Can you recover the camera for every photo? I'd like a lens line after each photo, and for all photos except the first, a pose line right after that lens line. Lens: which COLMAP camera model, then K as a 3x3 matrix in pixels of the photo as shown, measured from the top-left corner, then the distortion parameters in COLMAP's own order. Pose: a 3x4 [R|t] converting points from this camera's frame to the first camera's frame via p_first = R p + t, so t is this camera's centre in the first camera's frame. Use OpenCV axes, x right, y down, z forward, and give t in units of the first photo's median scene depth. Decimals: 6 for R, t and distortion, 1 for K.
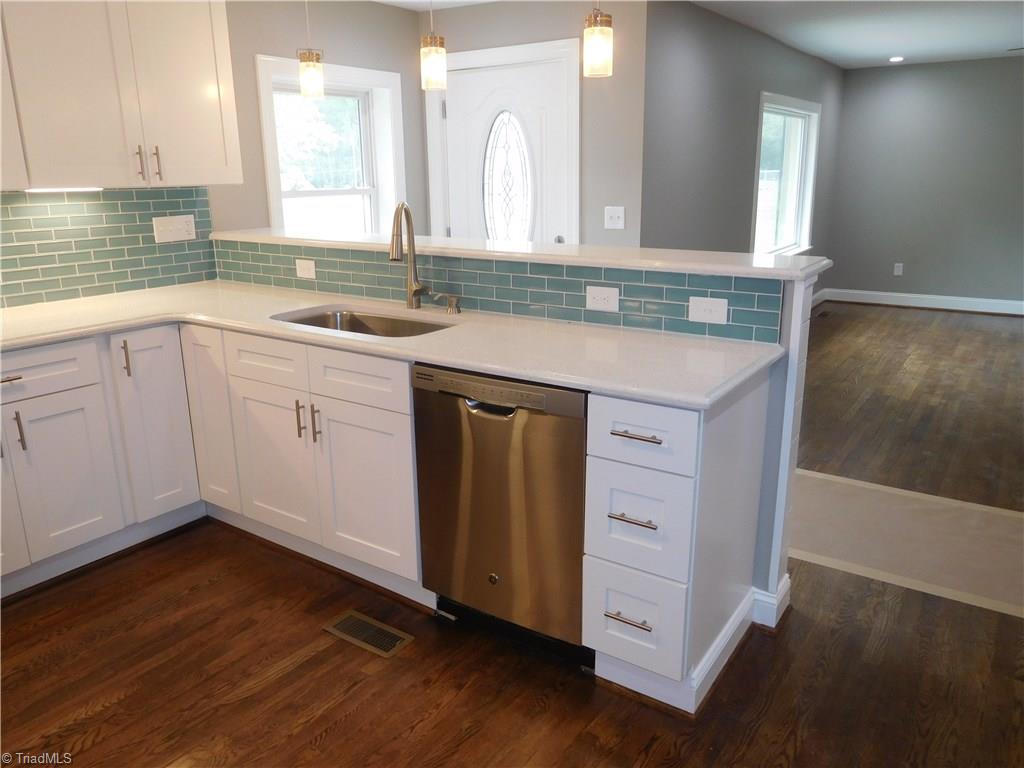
lens RADIAL K [[767.8, 0, 514.4], [0, 767.8, 383.7], [0, 0, 1]] dist [-0.011804, 0.009699]
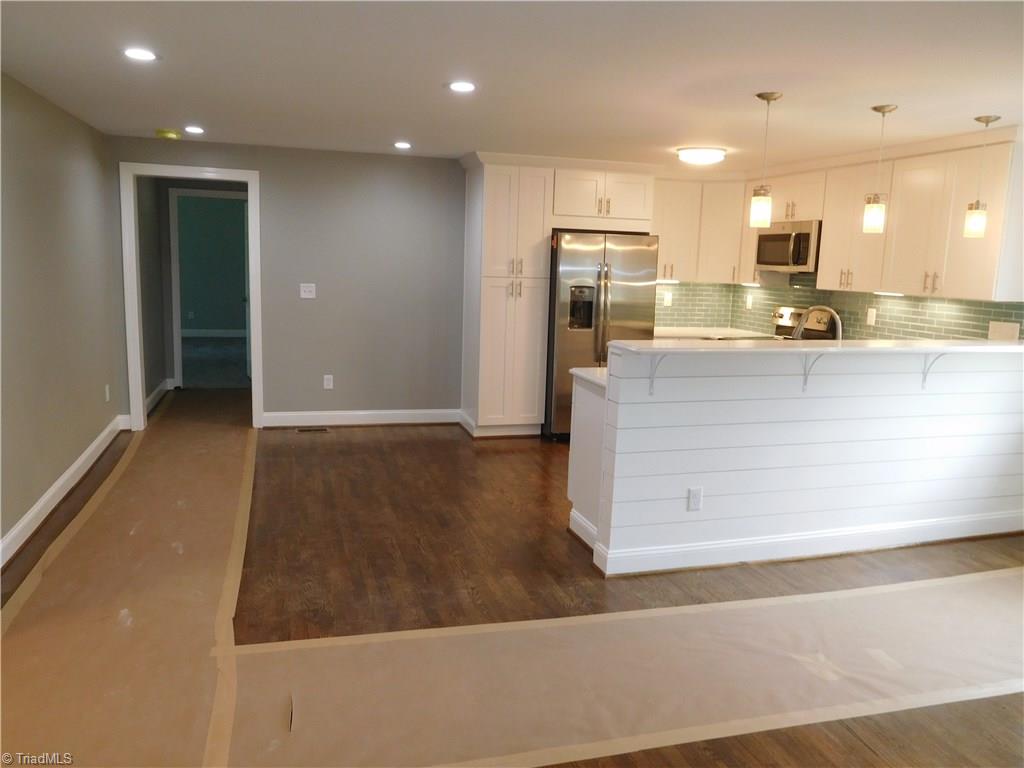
lens RADIAL K [[767.8, 0, 511.1], [0, 767.8, 386.1], [0, 0, 1]] dist [-0.011804, 0.009699]
pose [[-0.635217, 0.116050, -0.763565, 1.491180], [-0.230218, 0.915253, 0.330624, -0.467131], [0.737224, 0.385804, -0.554667, 1.482942]]
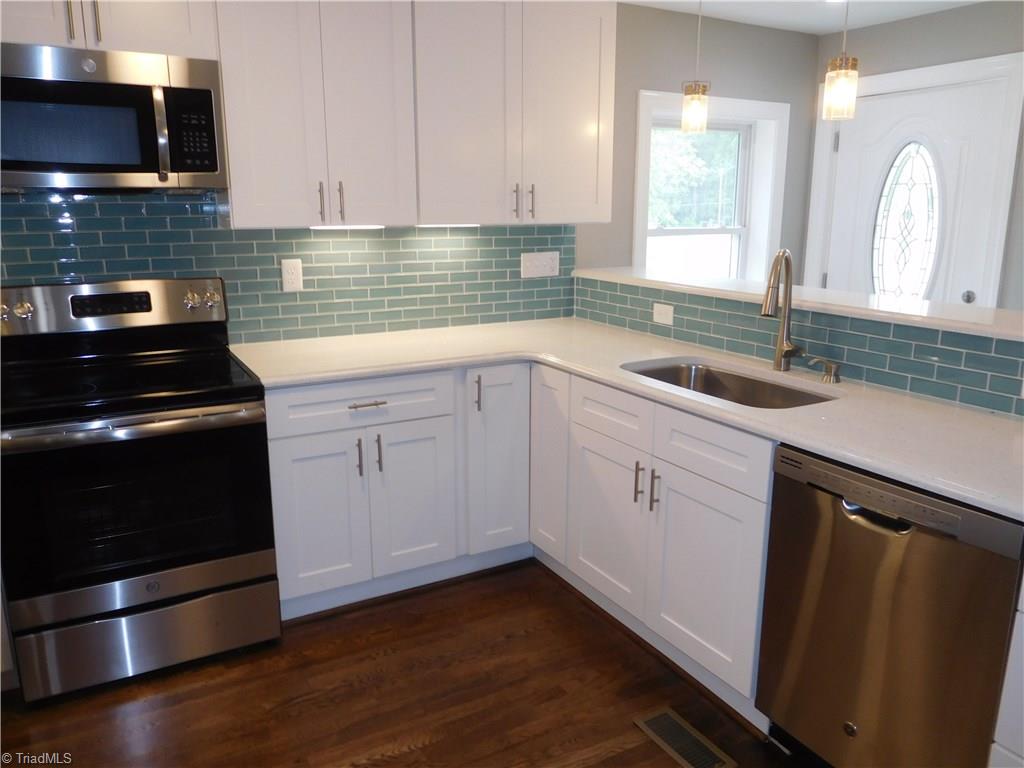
lens RADIAL K [[767.8, 0, 512.4], [0, 767.8, 382.7], [0, 0, 1]] dist [-0.011804, 0.009699]
pose [[0.898347, 0.109667, -0.425378, -0.039763], [-0.127102, 0.991808, -0.012725, -0.040659], [0.420498, 0.065498, 0.904926, 0.107518]]
